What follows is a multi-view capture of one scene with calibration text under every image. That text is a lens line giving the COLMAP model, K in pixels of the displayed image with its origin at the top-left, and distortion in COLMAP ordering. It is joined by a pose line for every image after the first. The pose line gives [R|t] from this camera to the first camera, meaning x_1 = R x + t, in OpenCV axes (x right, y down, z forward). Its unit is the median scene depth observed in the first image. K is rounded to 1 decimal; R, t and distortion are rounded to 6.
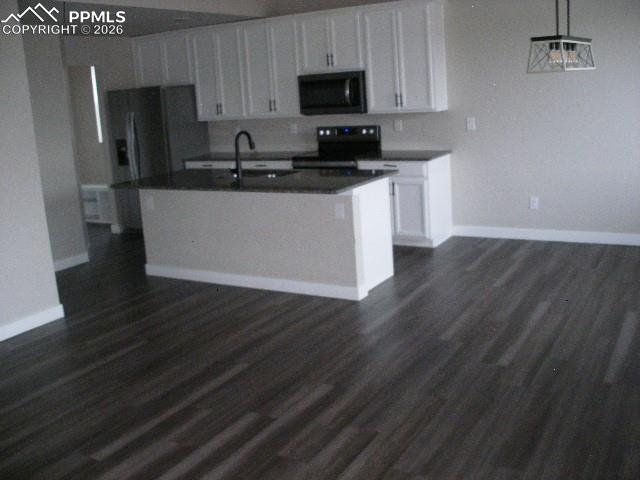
lens RADIAL K [[670.0, 0, 319.7], [0, 670.0, 222.9], [0, 0, 1]] dist [-0.203696, 0.205029]
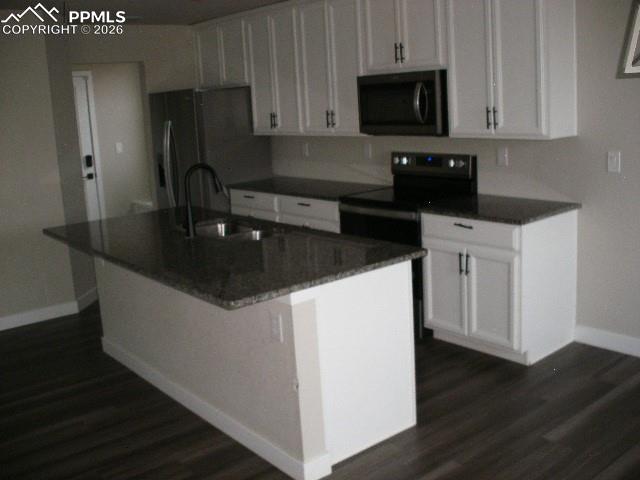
lens RADIAL K [[670.0, 0, 319.7], [0, 670.0, 222.9], [0, 0, 1]] dist [-0.203696, 0.205029]
pose [[0.937949, 0.075555, -0.338441, 0.176648], [-0.074366, 0.997095, 0.016500, -0.083606], [0.338705, 0.009692, 0.940843, 0.362510]]
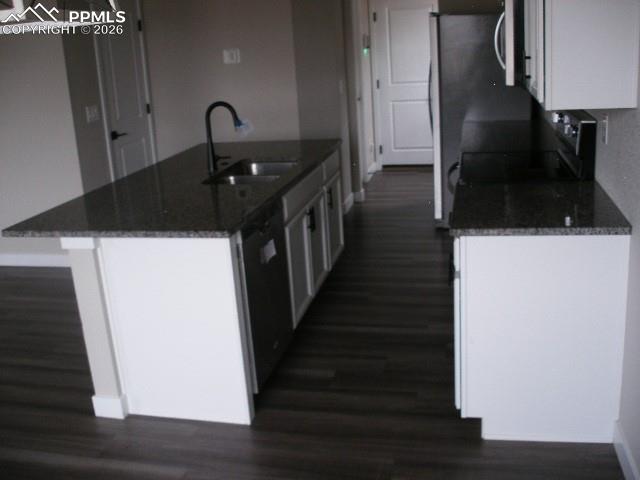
lens RADIAL K [[670.0, 0, 319.7], [0, 670.0, 222.9], [0, 0, 1]] dist [-0.203696, 0.205029]
pose [[0.301800, 0.300963, -0.904621, 0.445659], [-0.149457, 0.952068, 0.266887, -0.176032], [0.941584, 0.054656, 0.332315, 0.731636]]
